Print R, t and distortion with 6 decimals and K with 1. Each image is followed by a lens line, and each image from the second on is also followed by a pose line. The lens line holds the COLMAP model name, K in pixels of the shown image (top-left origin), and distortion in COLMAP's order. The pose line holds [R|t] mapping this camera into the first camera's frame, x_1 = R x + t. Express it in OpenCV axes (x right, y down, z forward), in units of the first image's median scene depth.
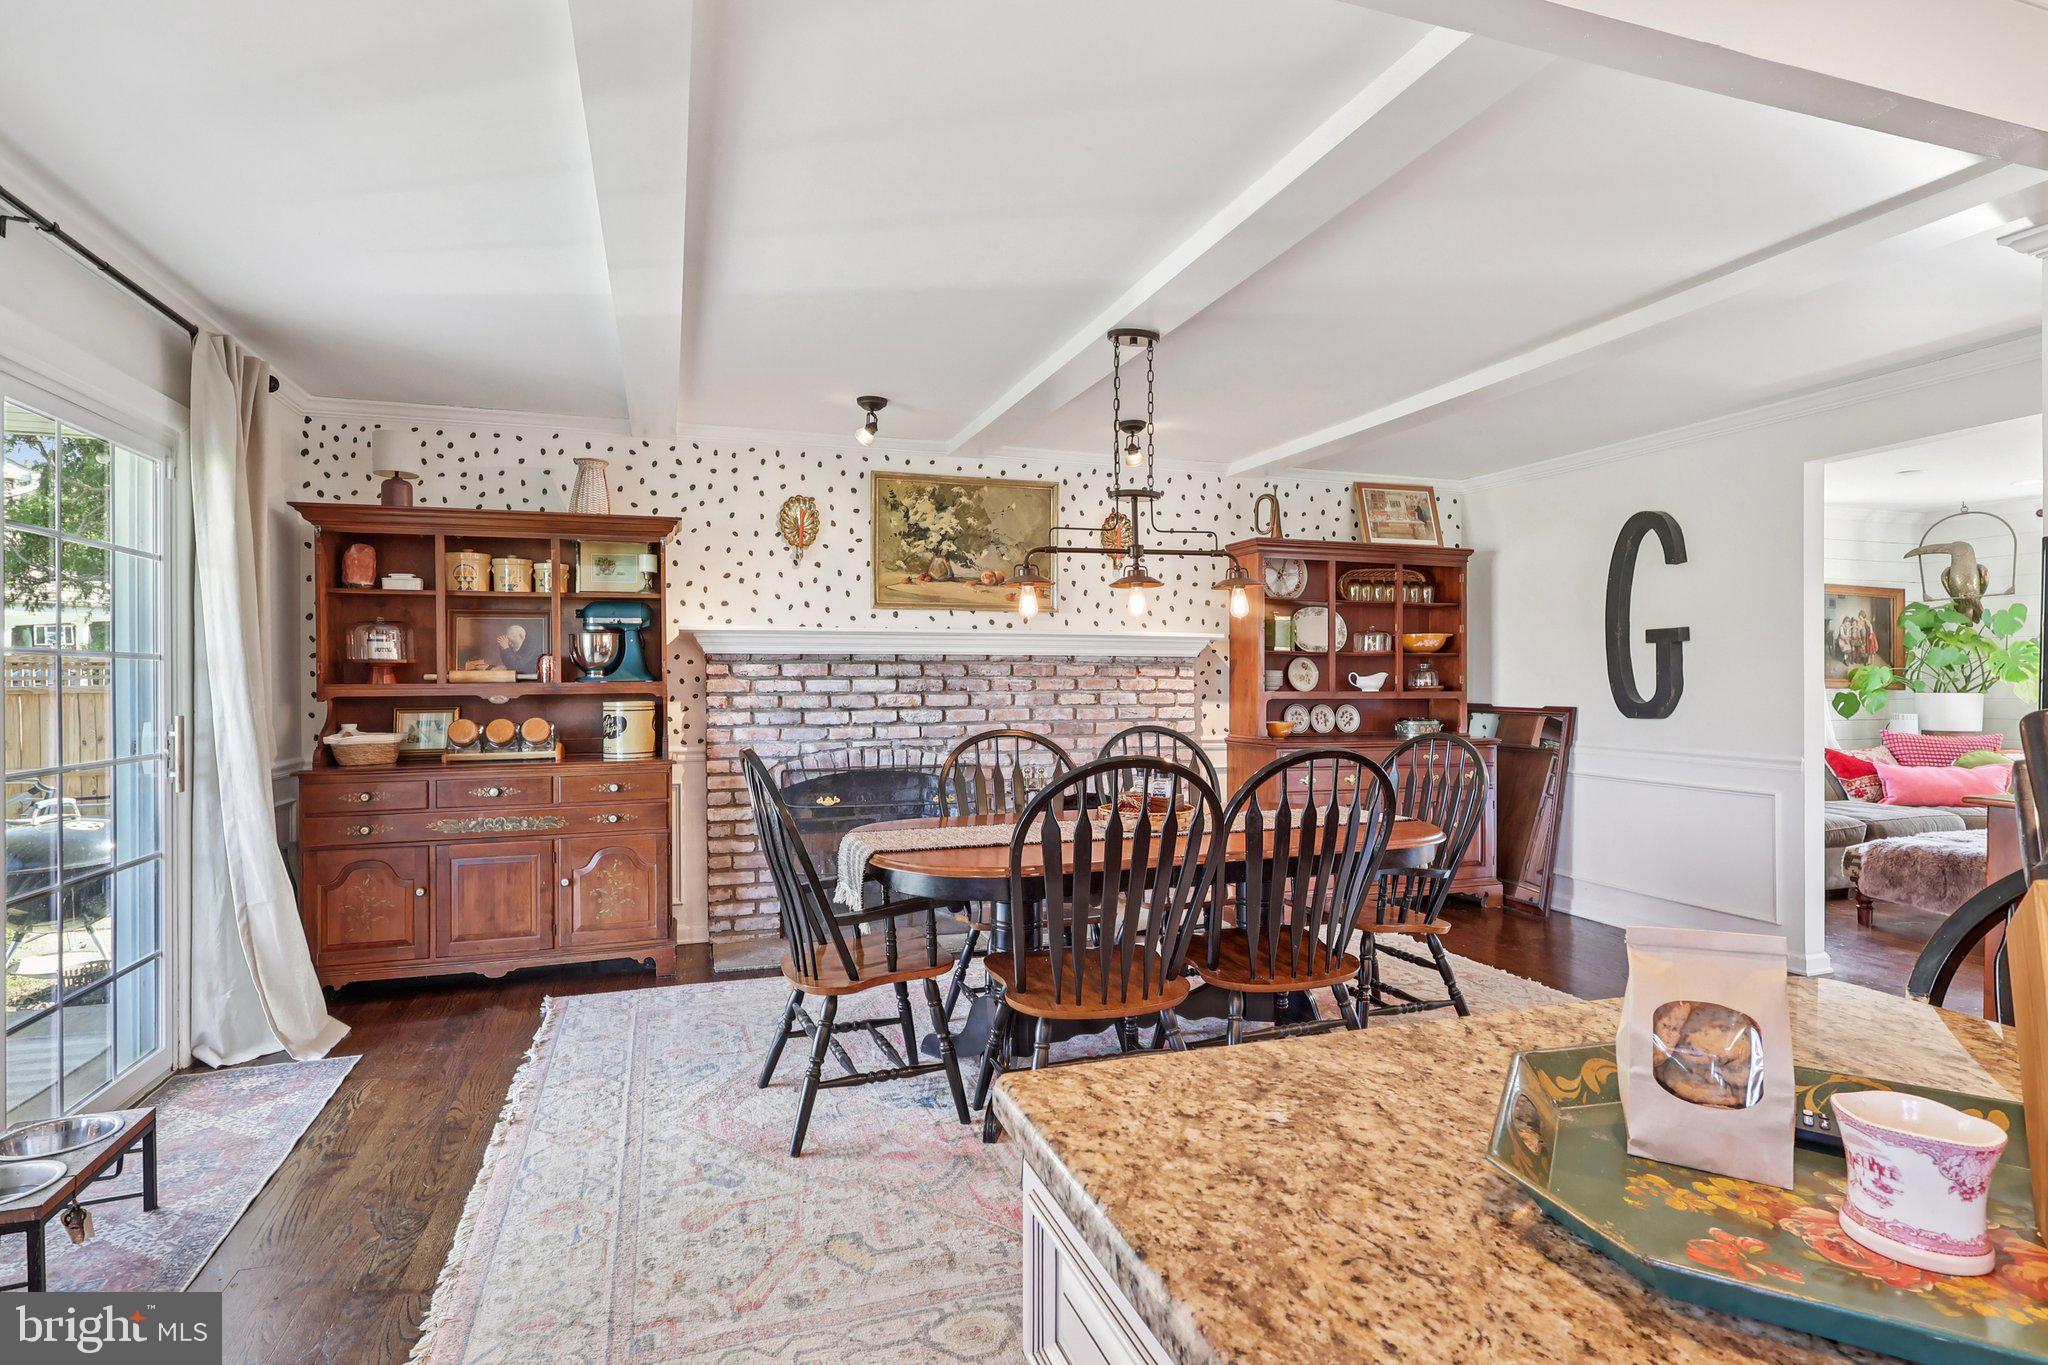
lens RADIAL K [[1014.6, 0, 1018.9], [0, 1014.6, 685.9], [0, 0, 1]] dist [-0.004050, 0.001237]
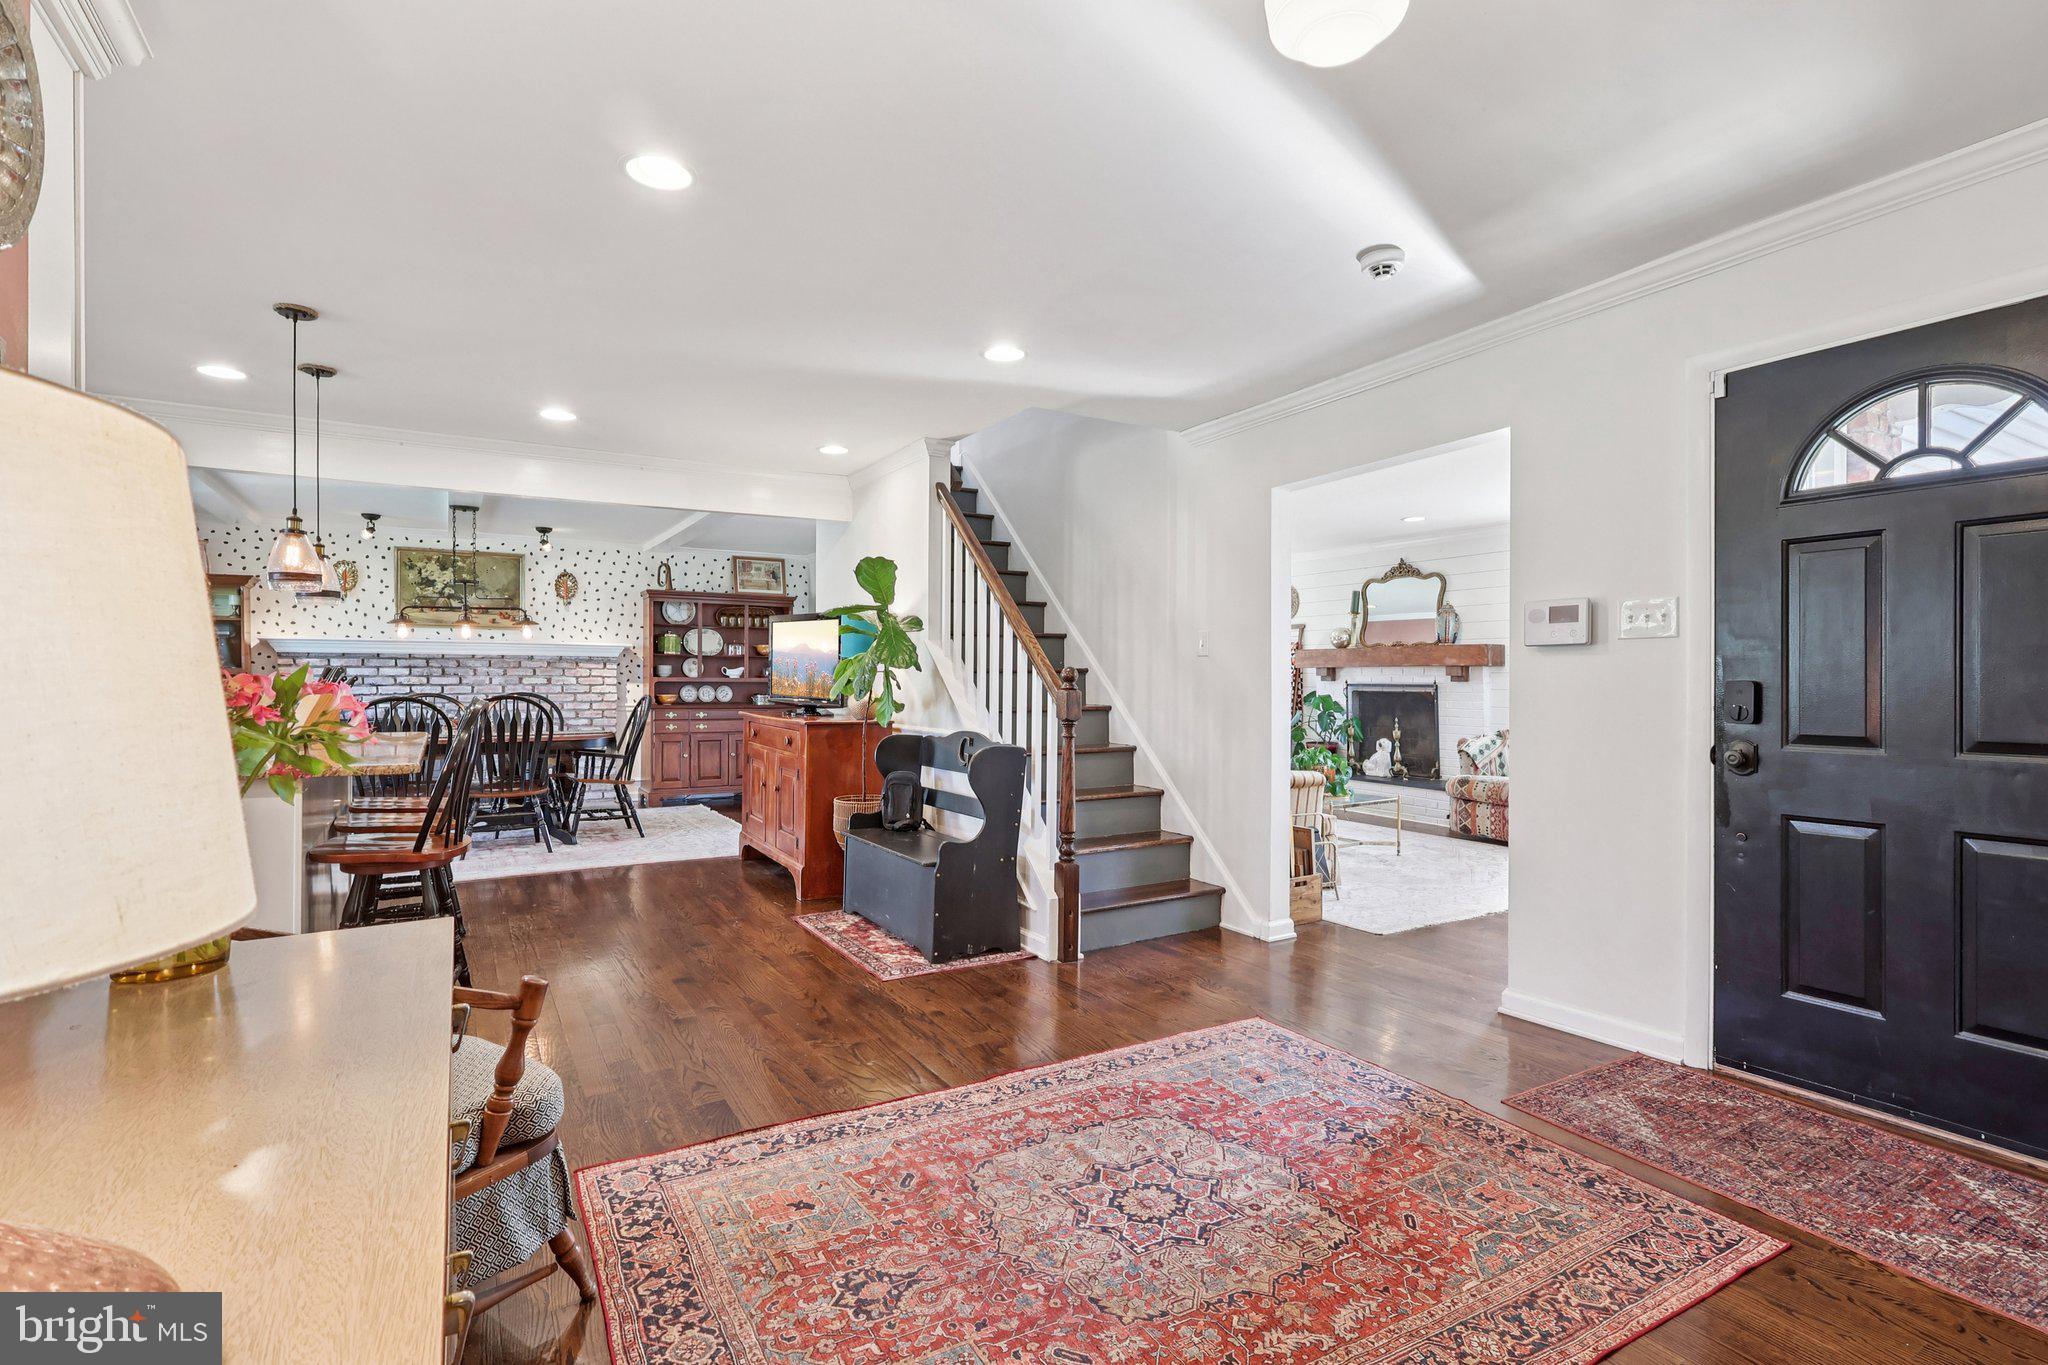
lens RADIAL K [[964.0, 0, 1029.2], [0, 964.0, 687.5], [0, 0, 1]] dist [-0.011111, 0.003800]
pose [[0.975374, 0.003833, 0.220524, 0.535779], [-0.004795, 0.999981, 0.003827, 0.014560], [-0.220505, -0.004790, 0.975374, -0.806566]]
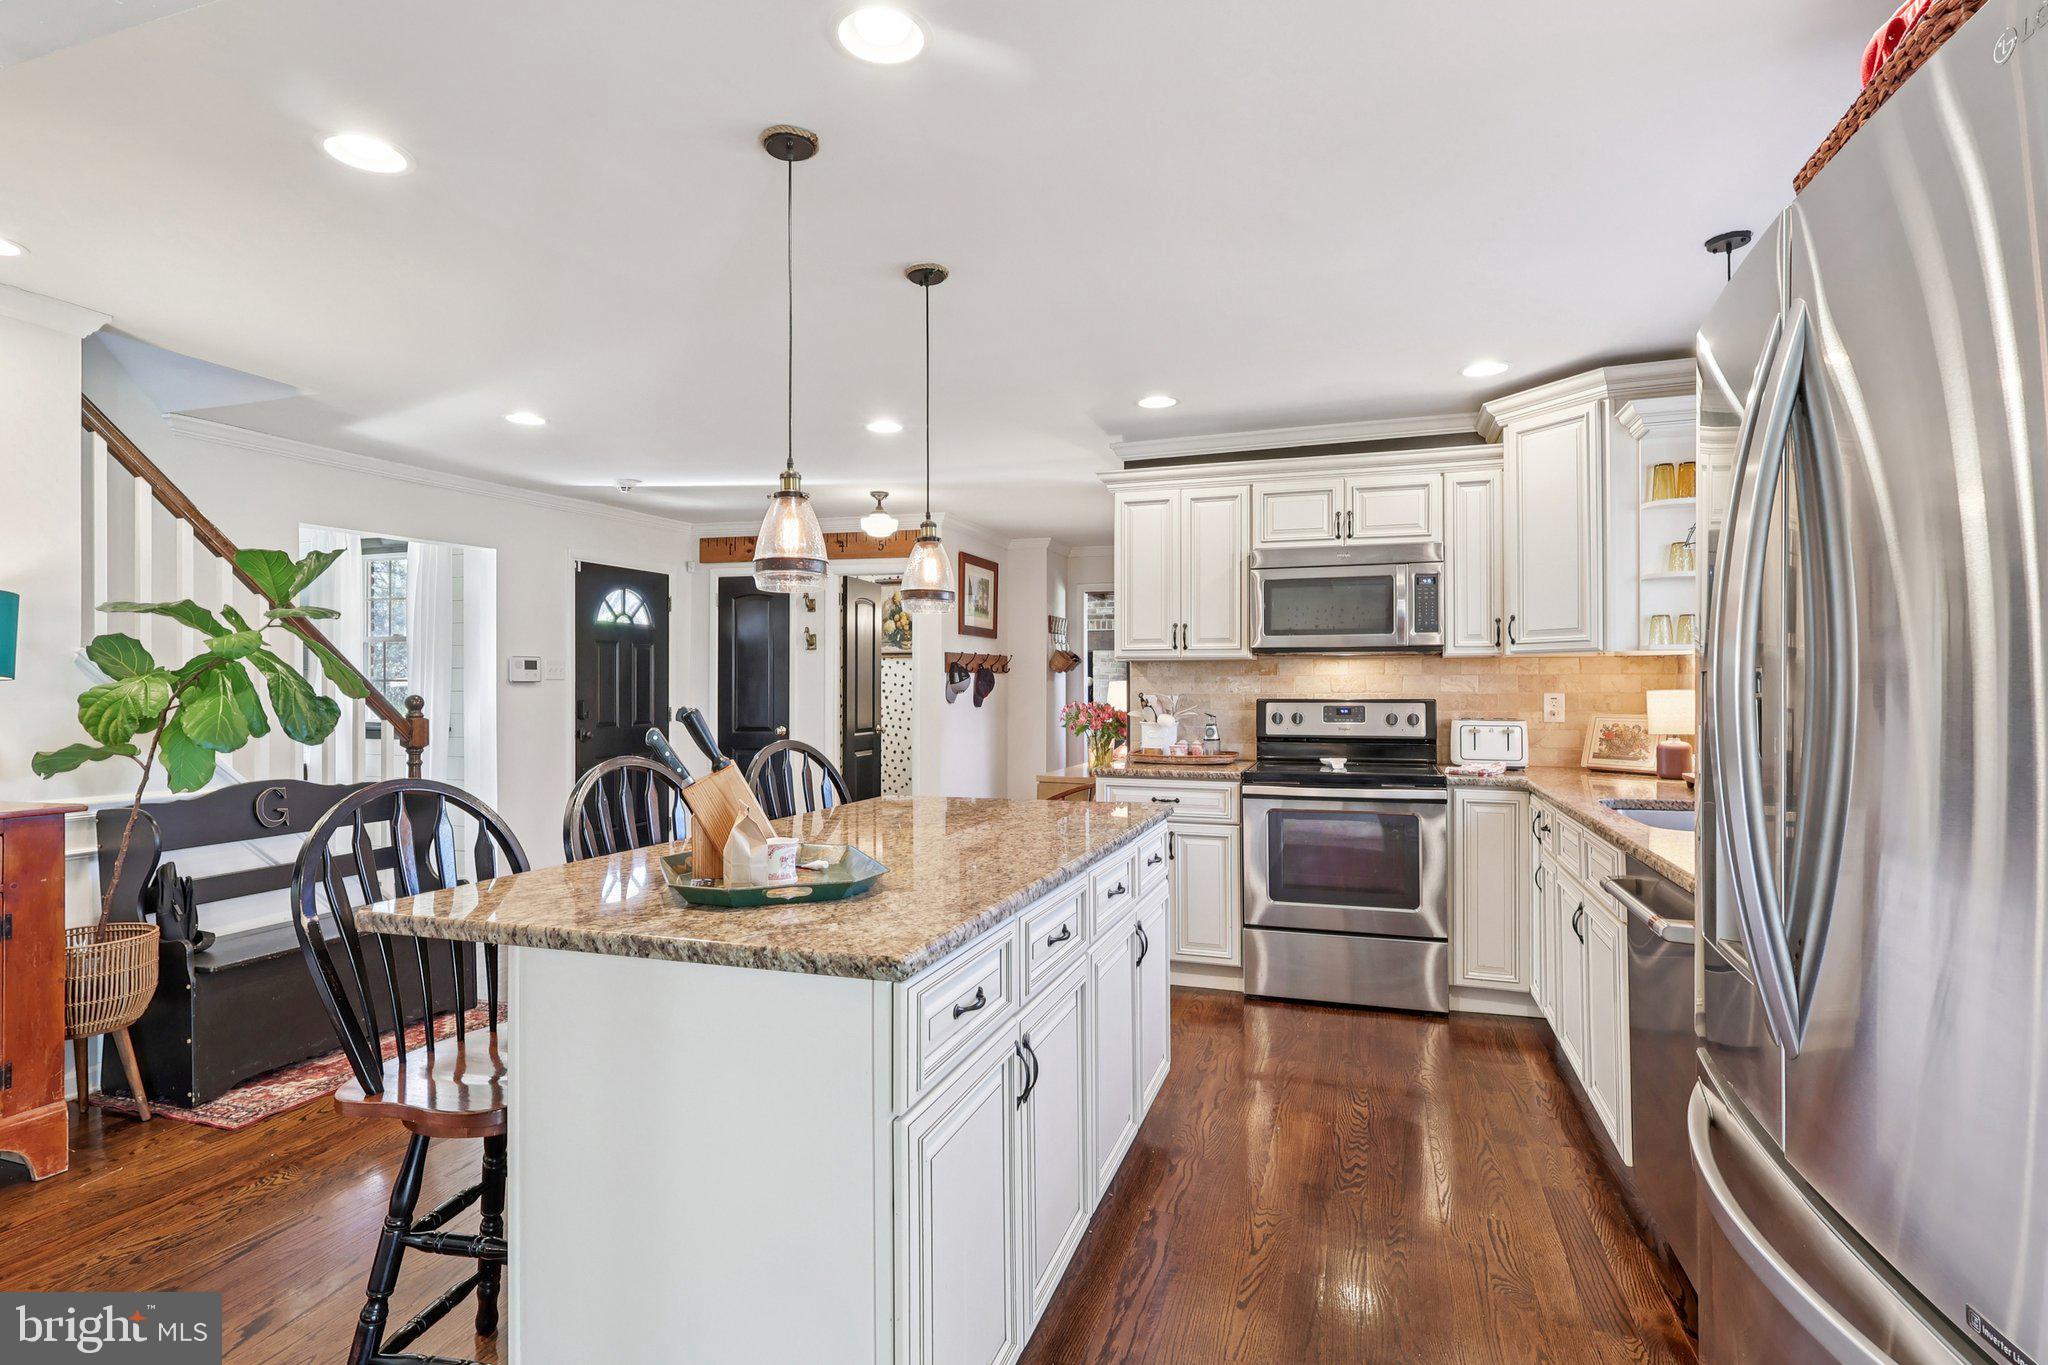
lens RADIAL K [[1014.6, 0, 1016.0], [0, 1014.6, 678.9], [0, 0, 1]] dist [-0.004050, 0.001237]
pose [[-0.795118, 0.007999, 0.606402, -0.177830], [0.004490, 0.999963, -0.007303, -0.004243], [-0.606438, -0.003084, -0.795125, 0.342524]]
